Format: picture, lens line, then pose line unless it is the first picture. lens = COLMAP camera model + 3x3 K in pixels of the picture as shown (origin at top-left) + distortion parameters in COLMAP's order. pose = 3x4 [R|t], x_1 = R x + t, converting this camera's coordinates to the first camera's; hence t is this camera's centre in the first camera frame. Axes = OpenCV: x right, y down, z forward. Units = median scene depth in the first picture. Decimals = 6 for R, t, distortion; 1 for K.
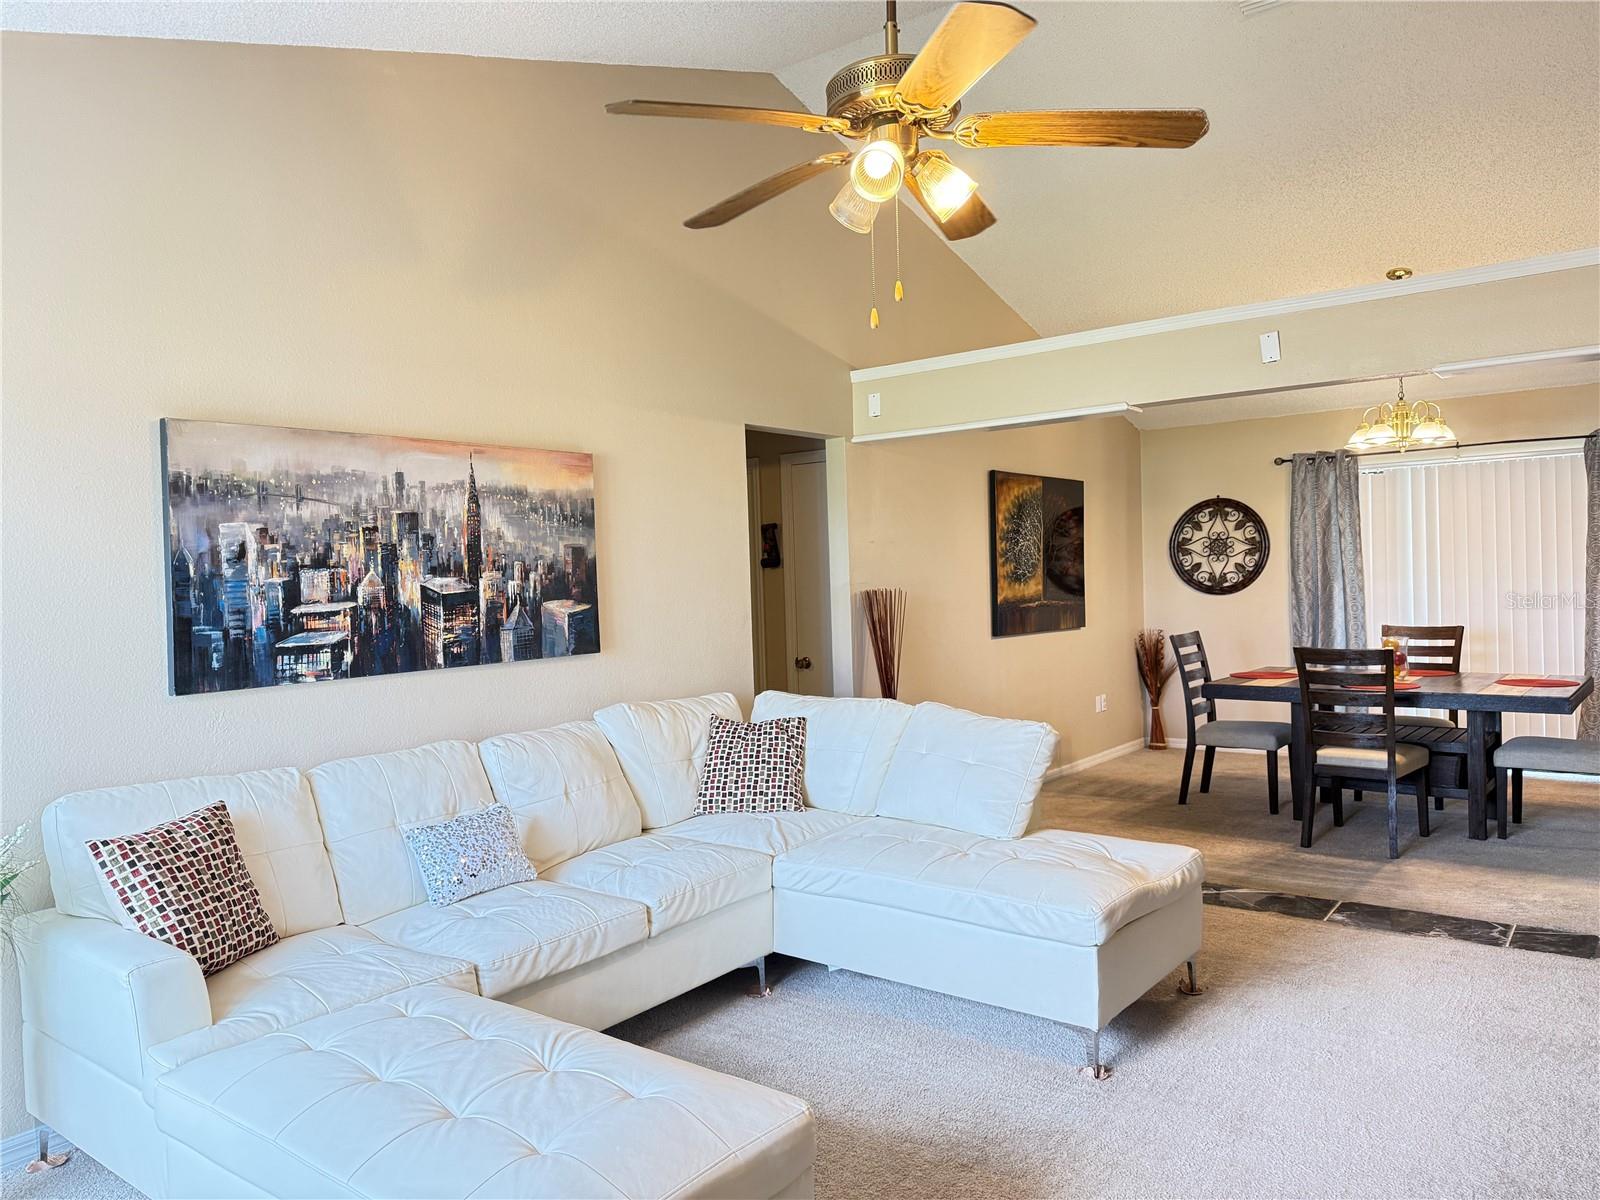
lens RADIAL K [[1127.3, 0, 829.7], [0, 1127.3, 601.9], [0, 0, 1]] dist [0.132548, -0.208028]
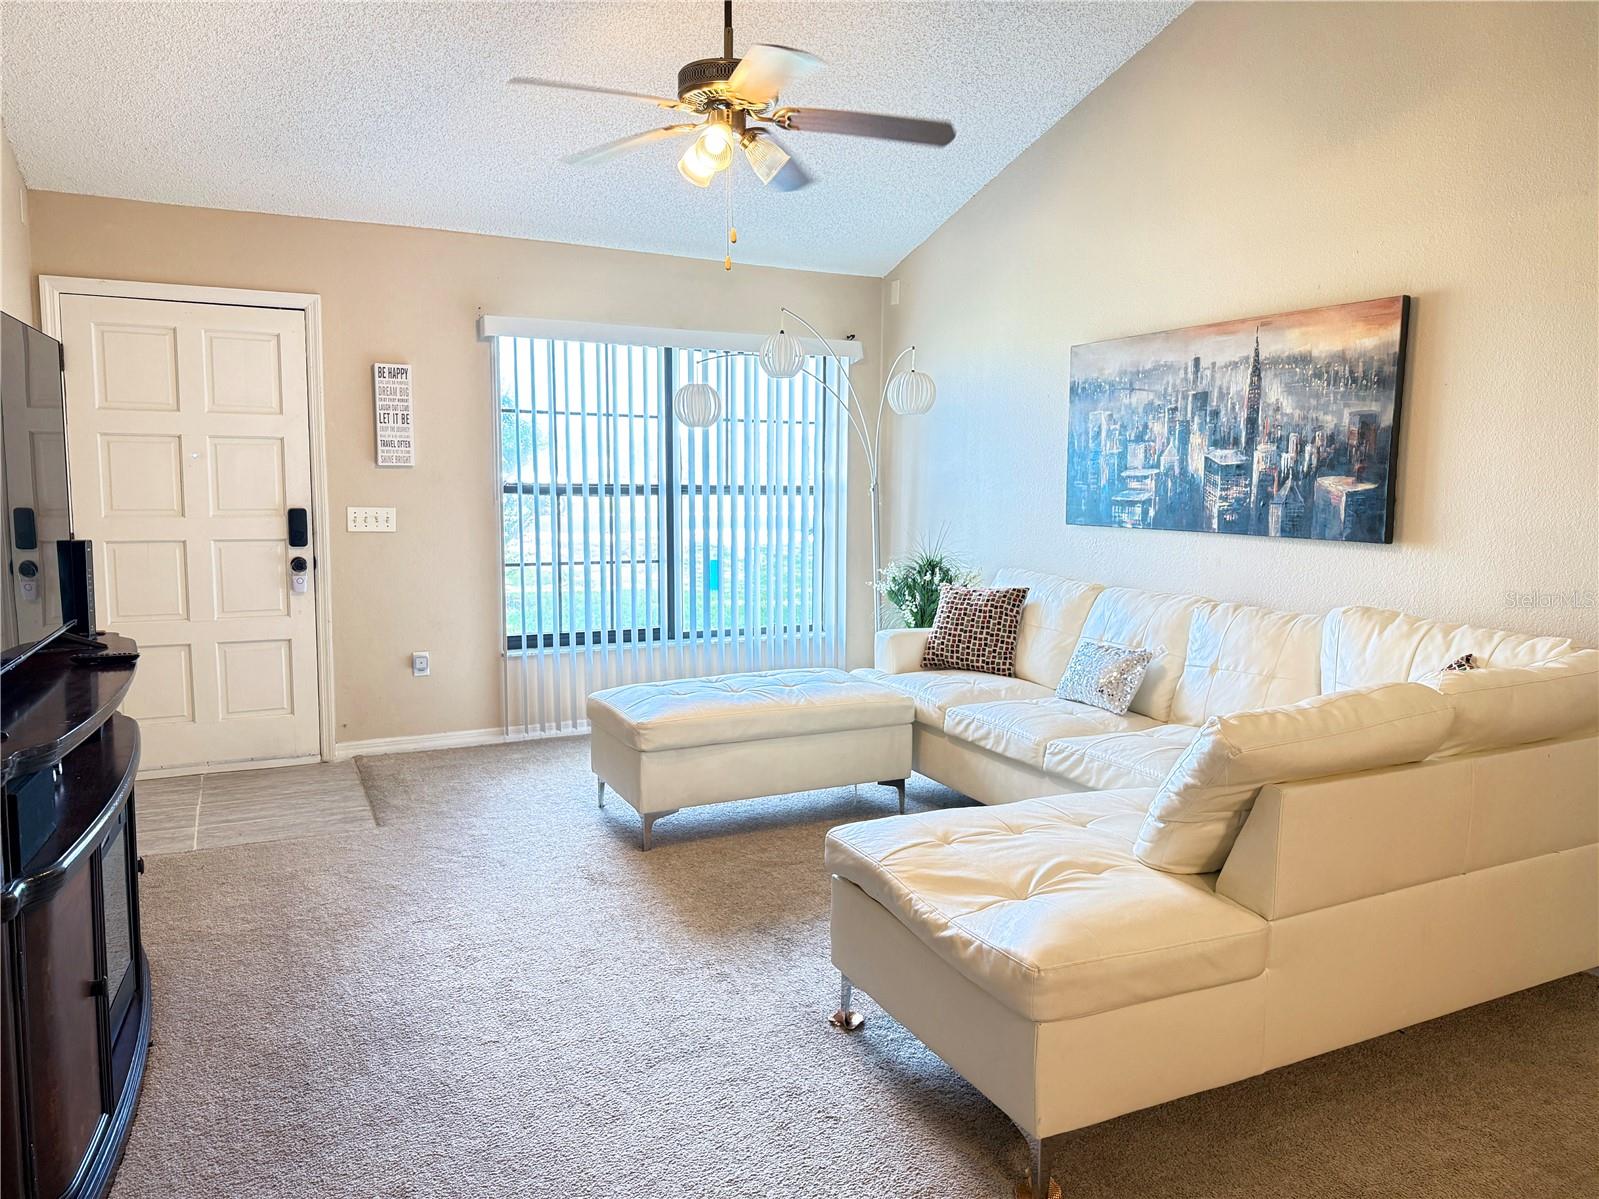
lens RADIAL K [[1117.1, 0, 796.7], [0, 1117.1, 598.9], [0, 0, 1]] dist [0.116189, -0.202836]
pose [[-0.448196, 0.105334, -0.887708, 0.821115], [-0.041346, 0.989528, 0.138291, -0.012959], [0.892979, 0.098685, -0.439147, 1.128992]]
